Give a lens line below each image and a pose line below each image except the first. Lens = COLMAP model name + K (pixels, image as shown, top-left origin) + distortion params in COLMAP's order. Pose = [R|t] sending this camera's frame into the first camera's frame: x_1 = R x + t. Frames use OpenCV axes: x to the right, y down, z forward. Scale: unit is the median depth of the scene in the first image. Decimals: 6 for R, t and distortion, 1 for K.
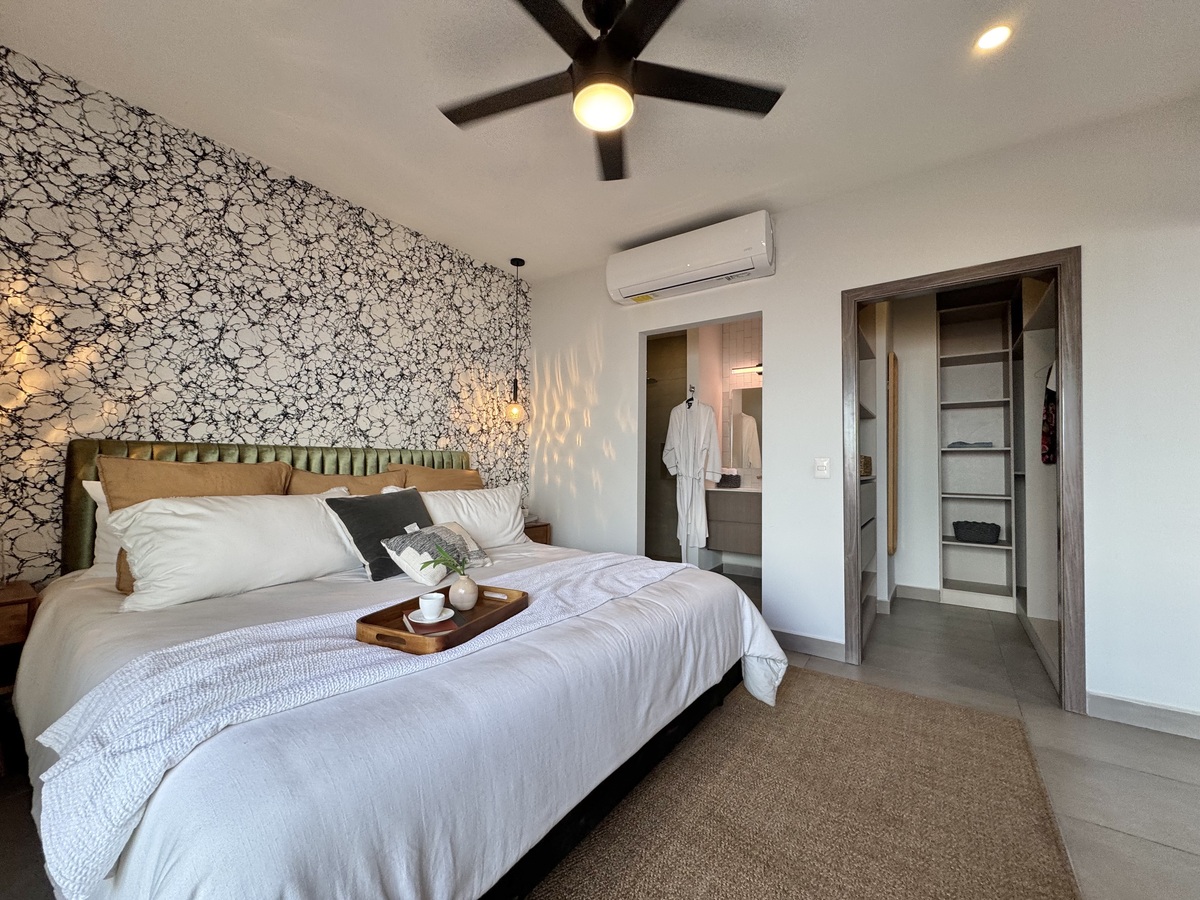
lens RADIAL K [[476.0, 0, 600.0], [0, 476.0, 450.0], [0, 0, 1]] dist [-0.002524, 0.000235]
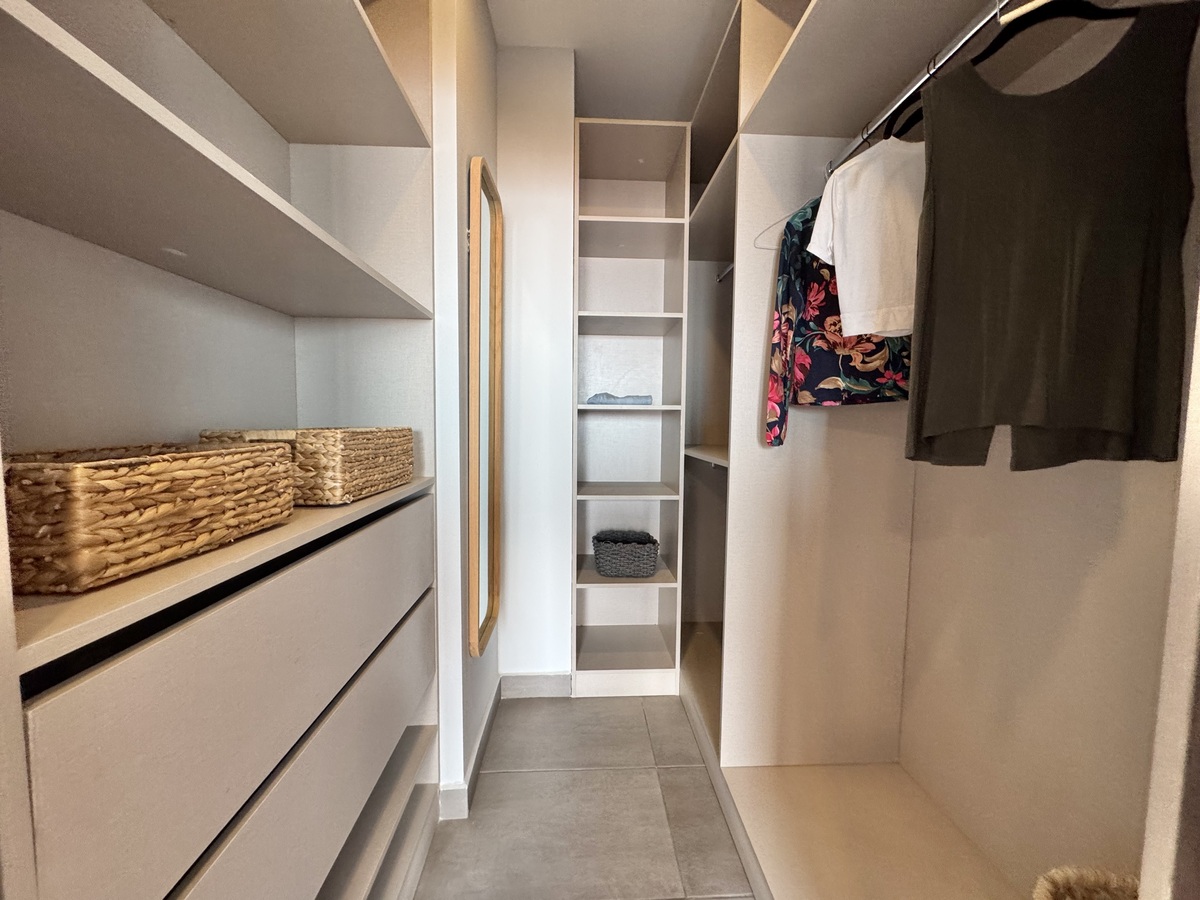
lens RADIAL K [[476.0, 0, 600.0], [0, 476.0, 450.0], [0, 0, 1]] dist [-0.002524, 0.000235]
pose [[0.786615, -0.045479, 0.615767, 0.337359], [-0.019011, 0.995027, 0.097776, -0.004408], [-0.617152, -0.088619, 0.781838, 0.467878]]
